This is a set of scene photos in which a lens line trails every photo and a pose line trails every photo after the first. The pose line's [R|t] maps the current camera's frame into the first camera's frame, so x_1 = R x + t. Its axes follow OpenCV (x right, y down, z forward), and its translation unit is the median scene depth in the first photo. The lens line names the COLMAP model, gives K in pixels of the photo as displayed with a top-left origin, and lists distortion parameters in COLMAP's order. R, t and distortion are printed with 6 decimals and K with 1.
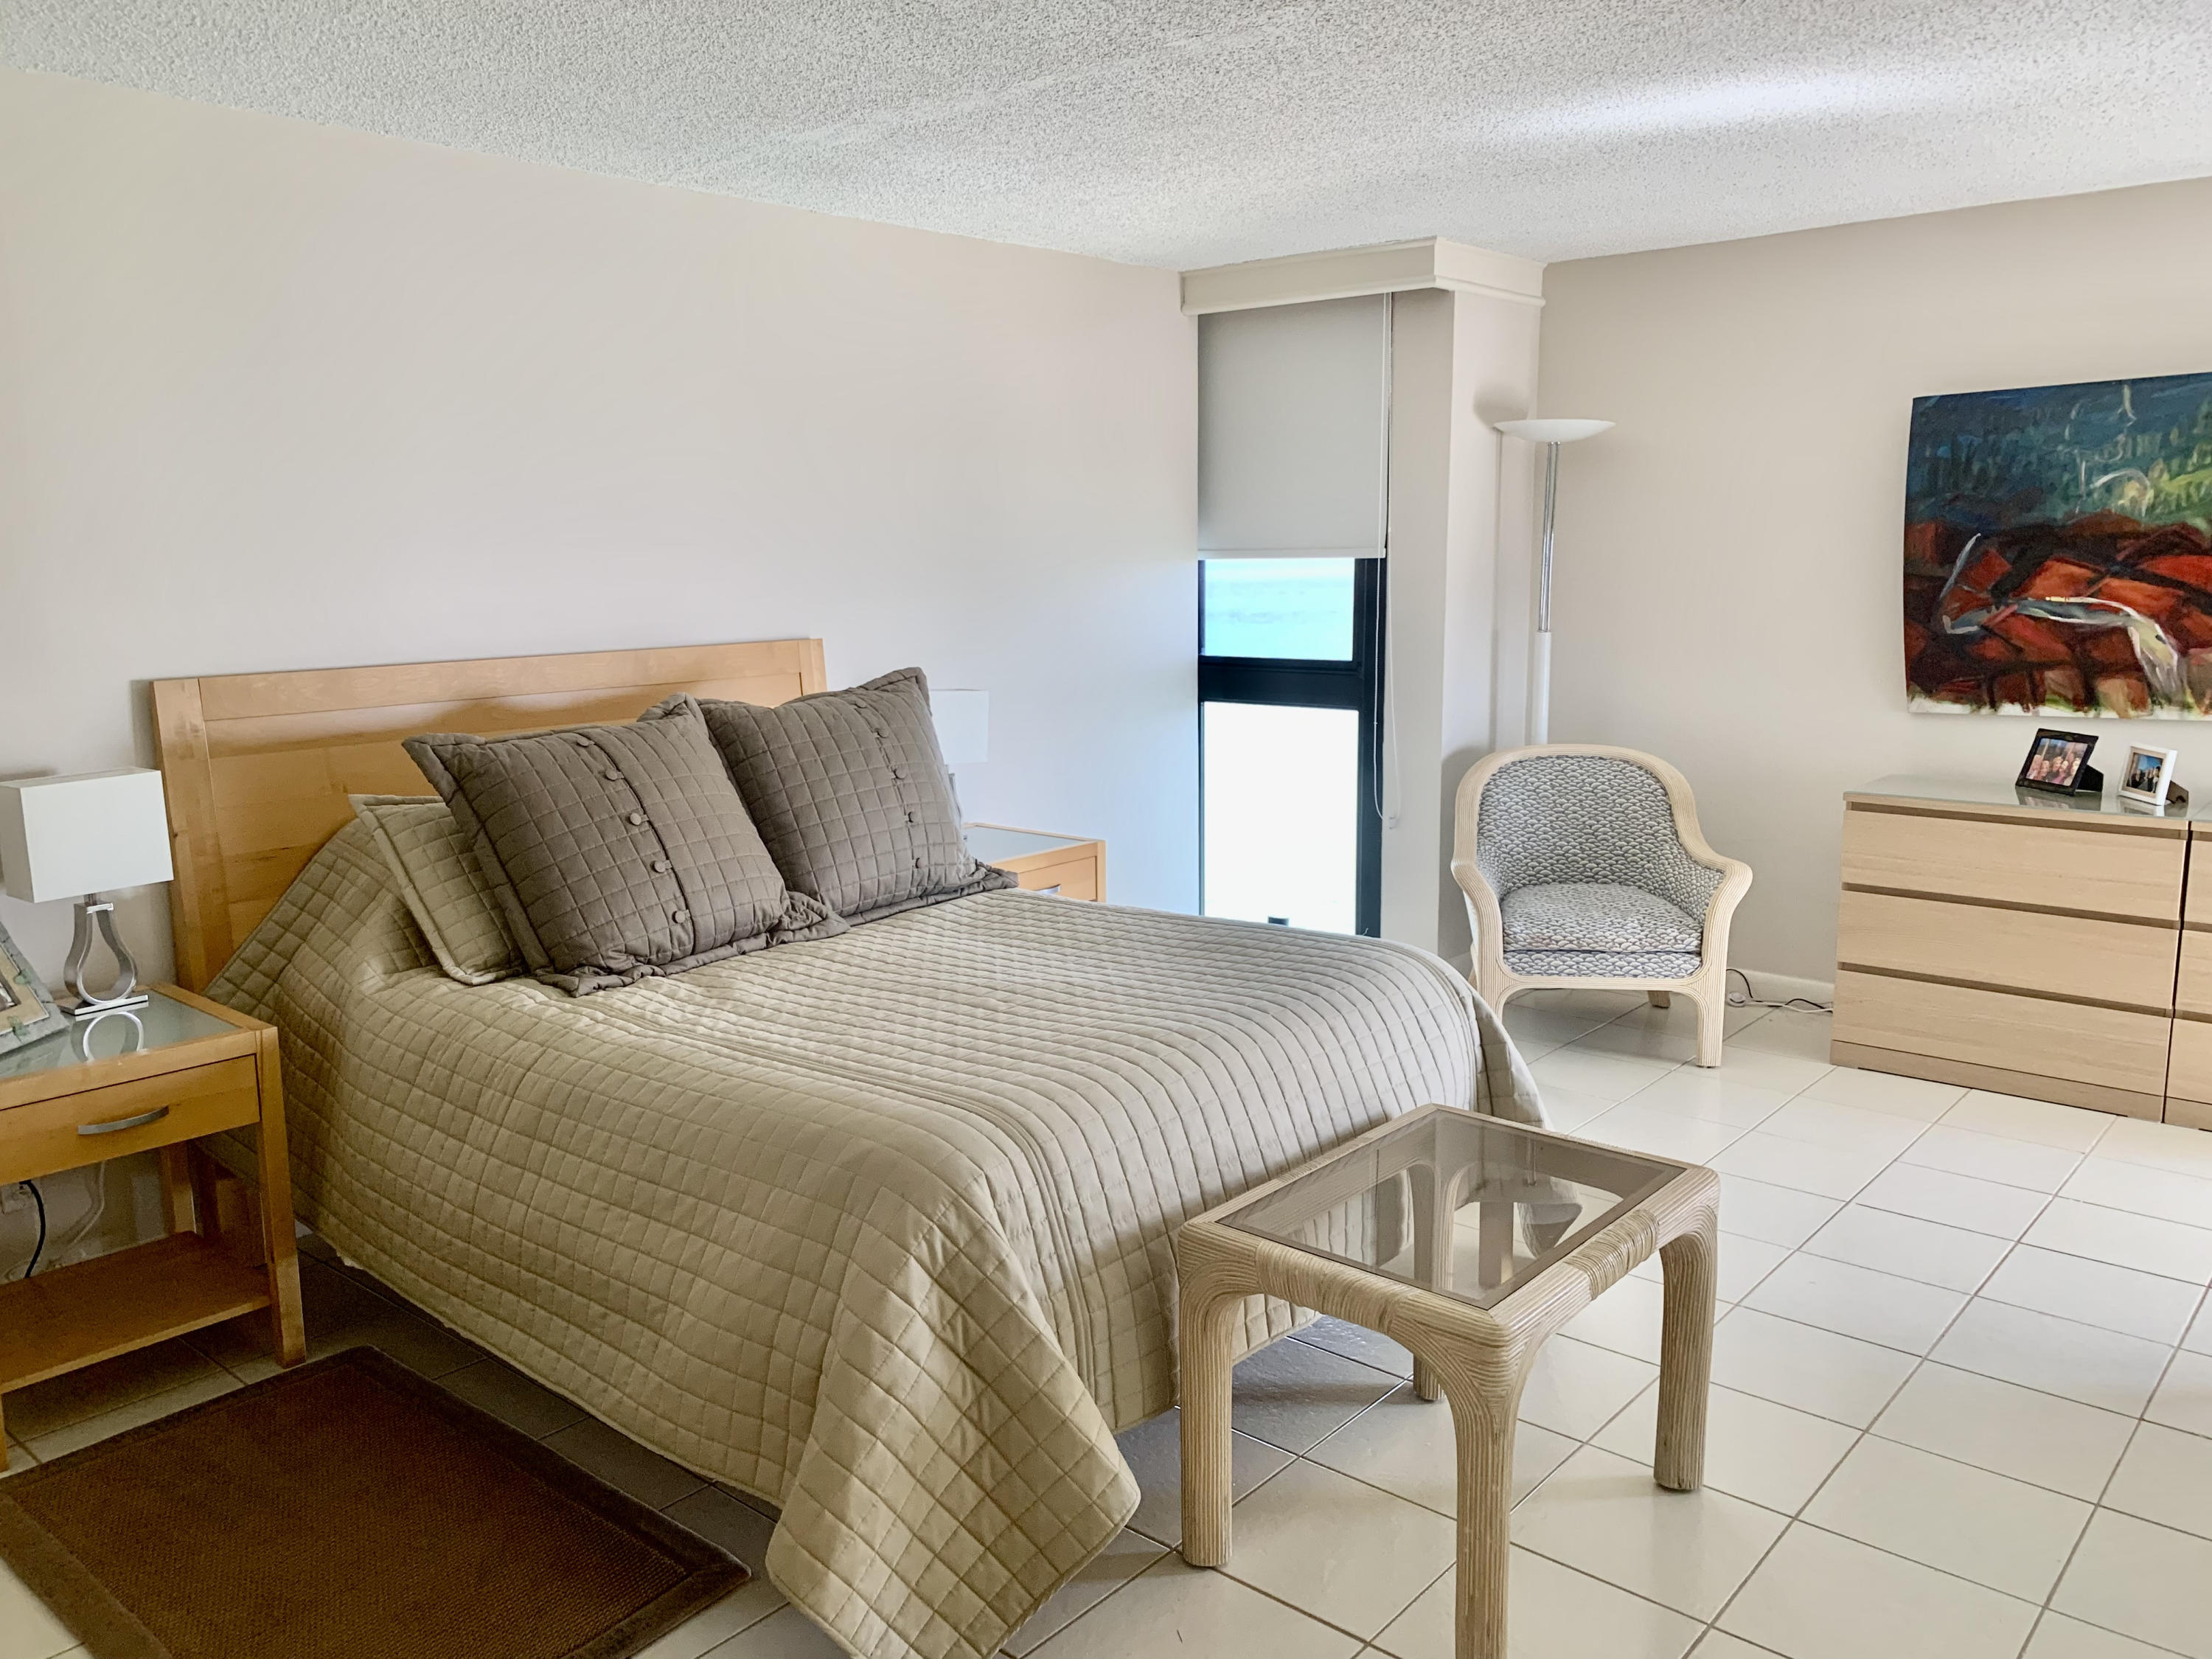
lens RADIAL K [[1688.3, 0, 1111.6], [0, 1688.3, 832.6], [0, 0, 1]] dist [0.015213, -0.020026]
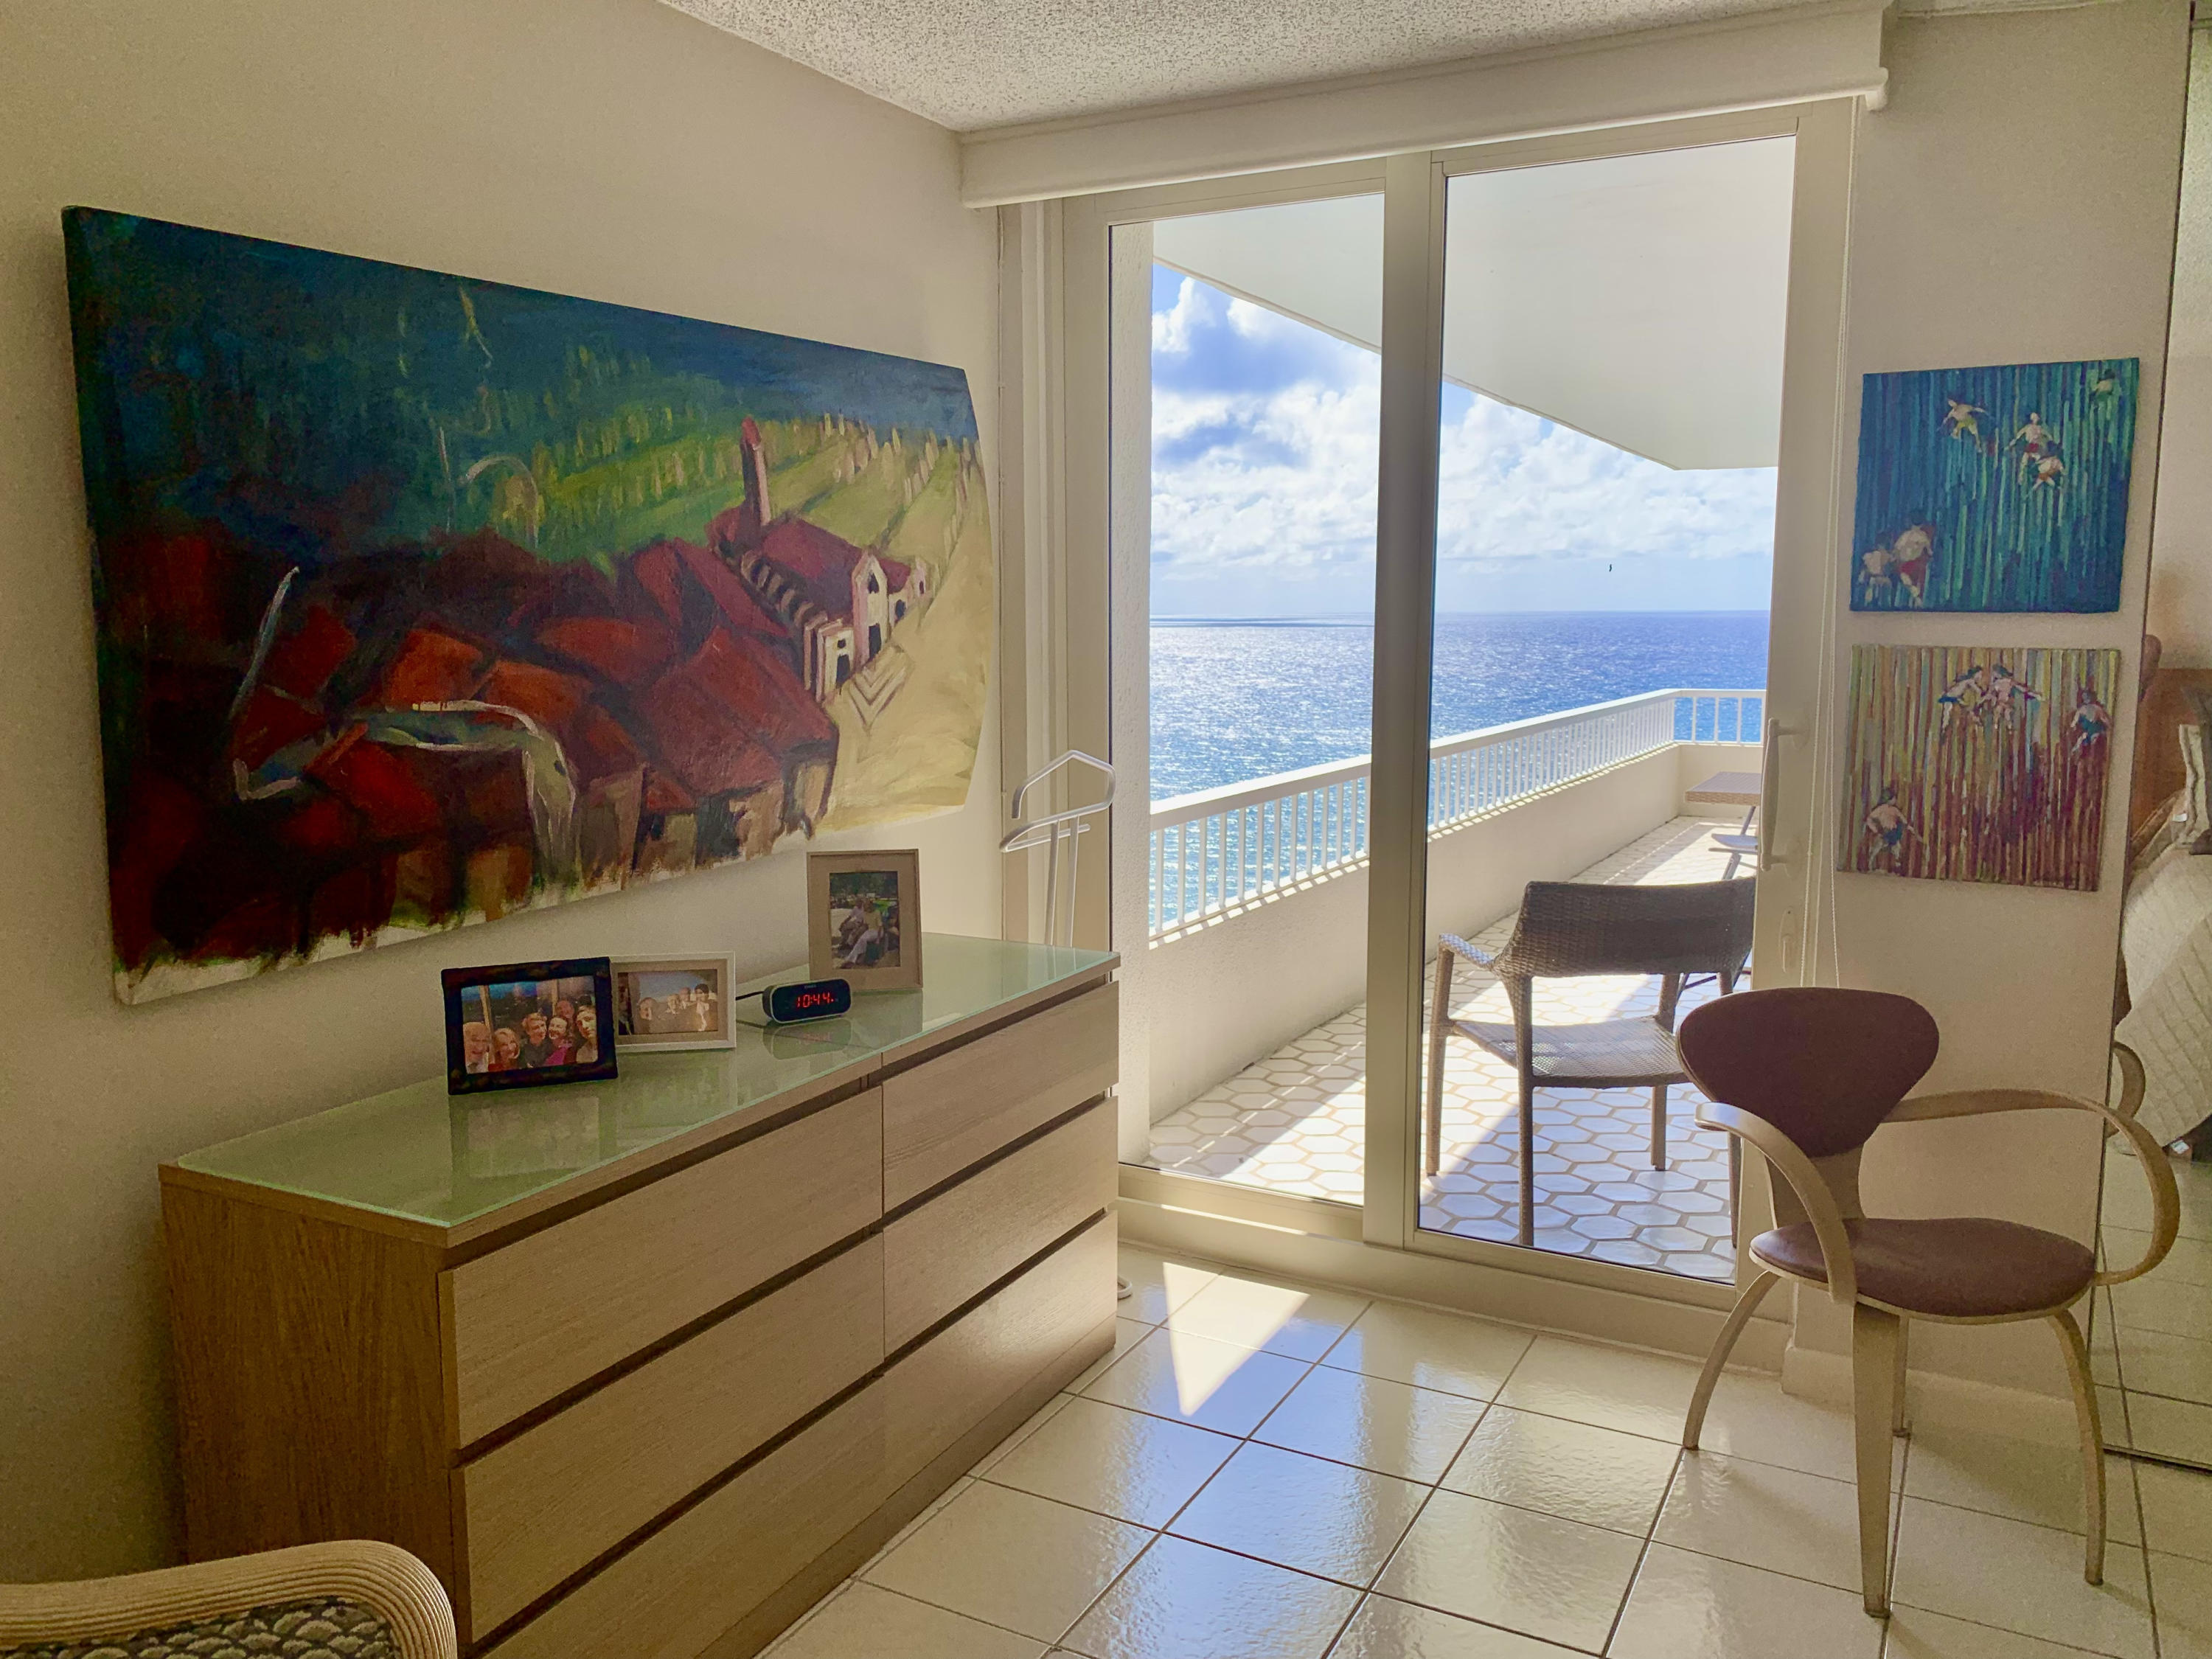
lens RADIAL K [[1688.3, 0, 1111.6], [0, 1688.3, 832.6], [0, 0, 1]] dist [0.015213, -0.020026]
pose [[-0.221497, -0.112838, 0.968611, 0.038879], [0.167794, 0.974058, 0.151843, -0.144575], [-0.960617, 0.196160, -0.196817, 0.920672]]
